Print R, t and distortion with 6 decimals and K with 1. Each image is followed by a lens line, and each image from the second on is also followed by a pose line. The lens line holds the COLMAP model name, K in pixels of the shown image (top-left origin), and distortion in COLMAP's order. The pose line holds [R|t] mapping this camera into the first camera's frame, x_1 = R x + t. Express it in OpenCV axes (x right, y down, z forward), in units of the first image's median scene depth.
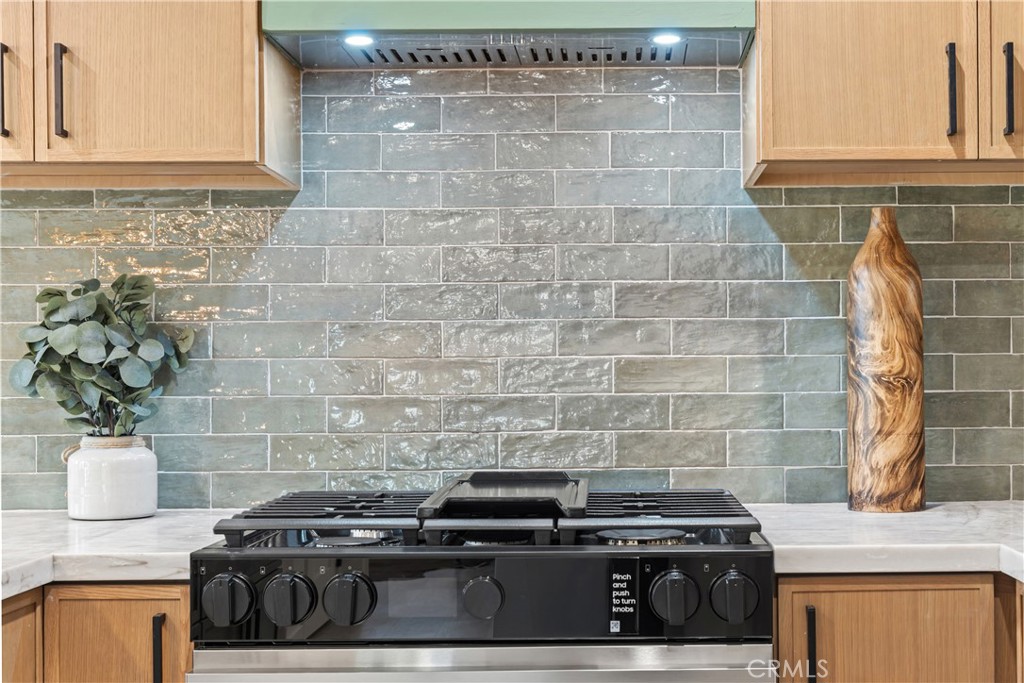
lens RADIAL K [[1619.5, 0, 511.9], [0, 1619.5, 345.3], [0, 0, 1]] dist [0.034194, 0.000000]
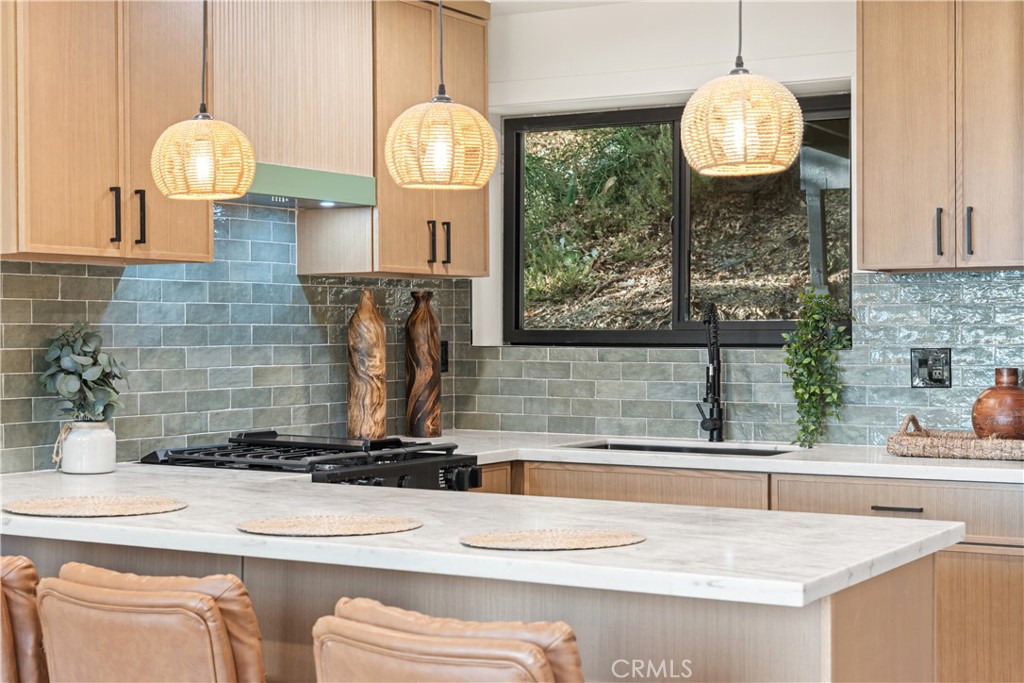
lens RADIAL K [[1644.4, 0, 512.1], [0, 1644.4, 341.0], [0, 0, 1]] dist [-0.001502, 0.000000]
pose [[0.542844, 0.002915, 0.839828, -1.309106], [-0.017480, 0.999817, 0.007828, -0.040536], [-0.839651, -0.018930, 0.542796, -0.228231]]
